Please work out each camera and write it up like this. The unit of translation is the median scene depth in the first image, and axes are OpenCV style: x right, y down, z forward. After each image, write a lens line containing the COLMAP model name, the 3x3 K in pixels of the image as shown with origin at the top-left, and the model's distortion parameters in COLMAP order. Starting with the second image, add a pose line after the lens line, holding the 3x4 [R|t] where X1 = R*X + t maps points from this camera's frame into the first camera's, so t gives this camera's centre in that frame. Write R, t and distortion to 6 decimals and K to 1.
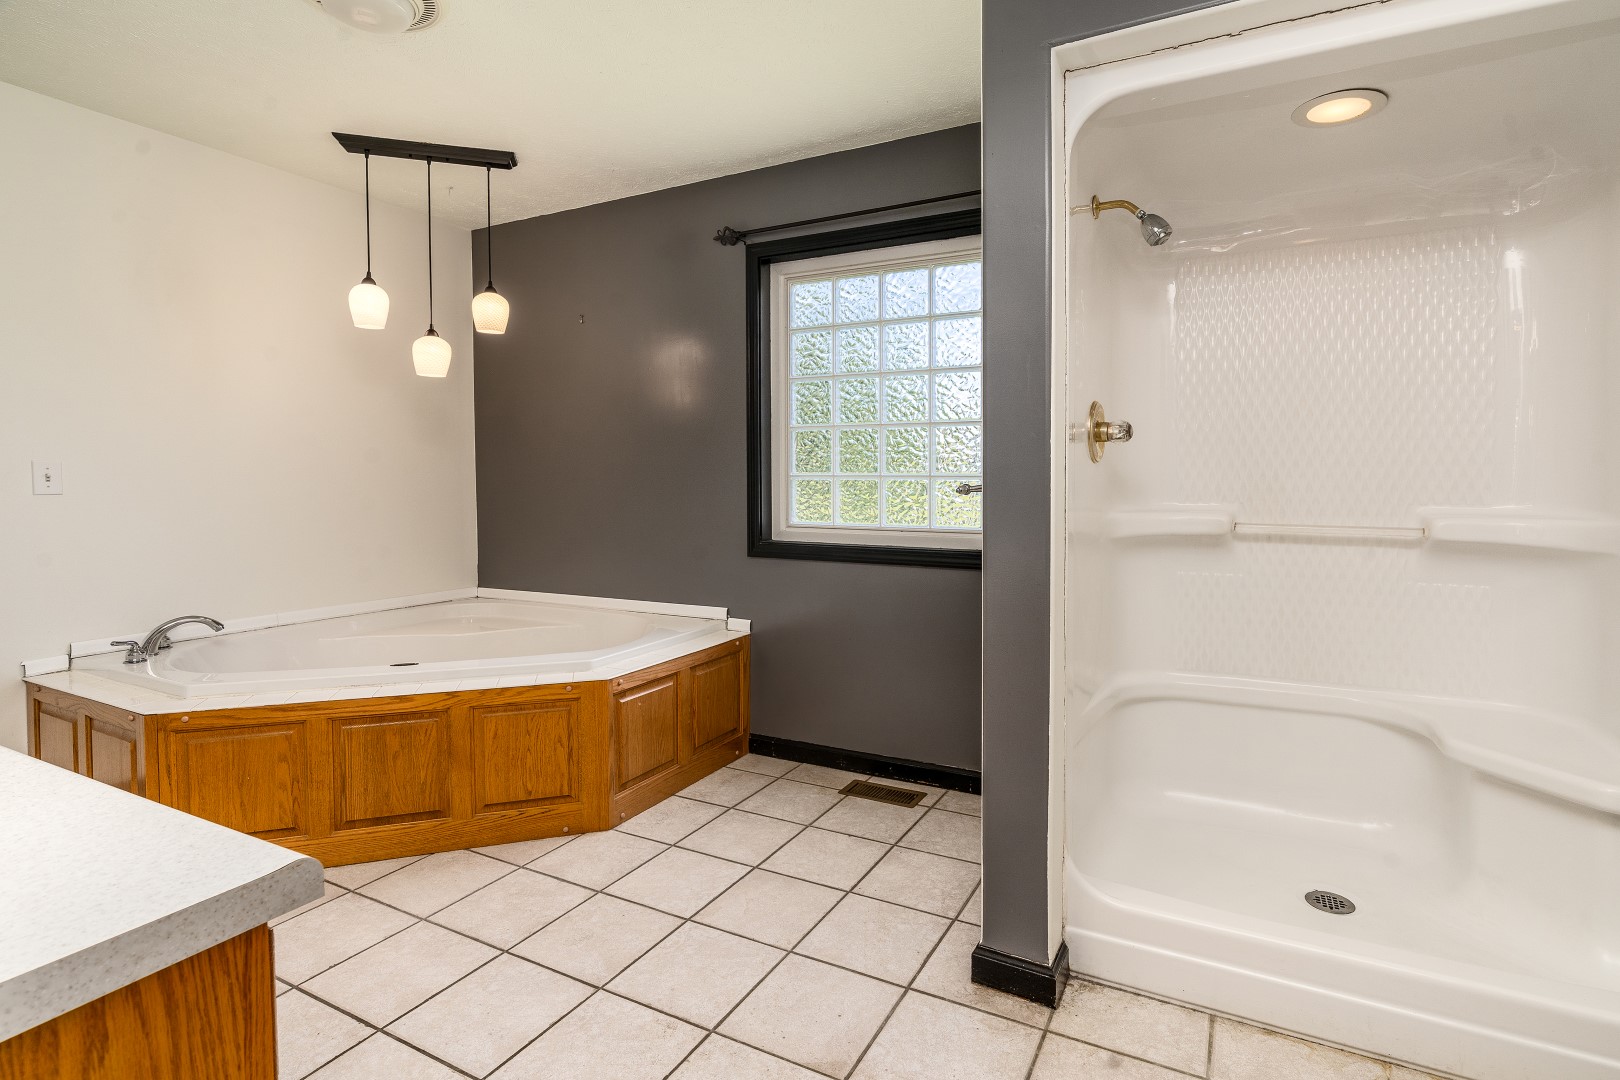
lens RADIAL K [[769.2, 0, 834.7], [0, 769.2, 465.2], [0, 0, 1]] dist [-0.010514, -0.000254]
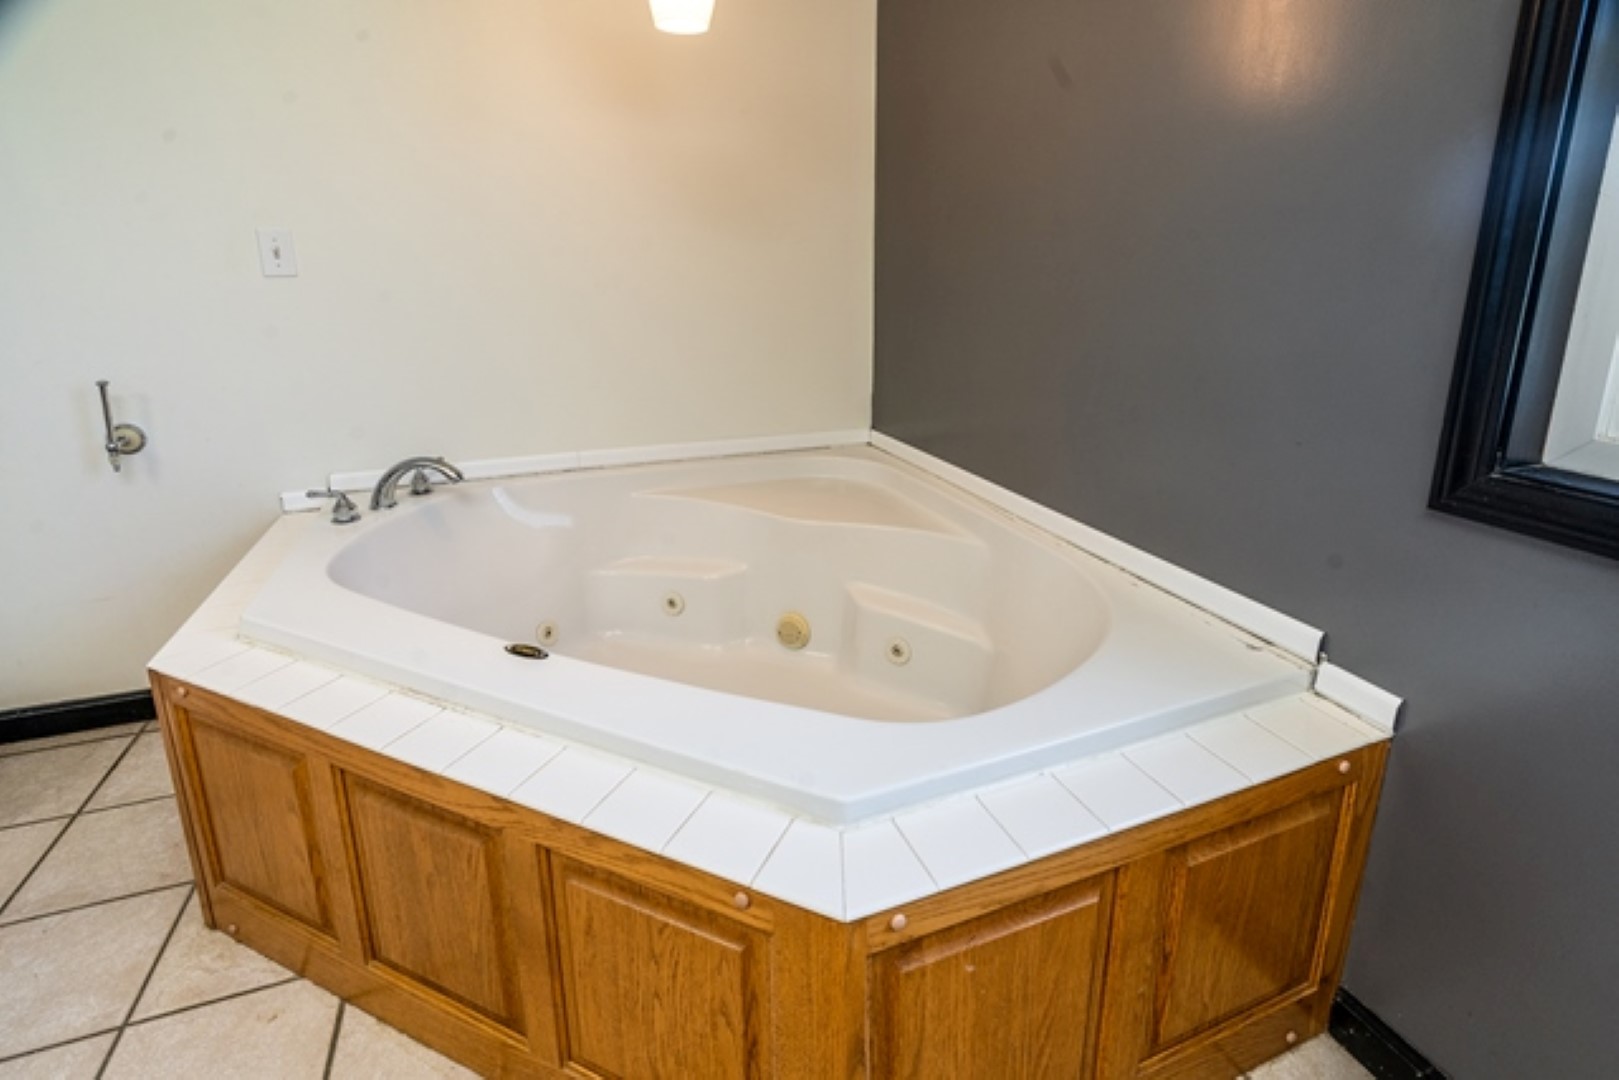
lens RADIAL K [[768.8, 0, 834.2], [0, 768.8, 465.2], [0, 0, 1]] dist [-0.010514, -0.000254]
pose [[0.766948, 0.165163, -0.620090, -0.124990], [0.013077, 0.962087, 0.272430, 0.019049], [0.641576, -0.217049, 0.735711, 0.724536]]
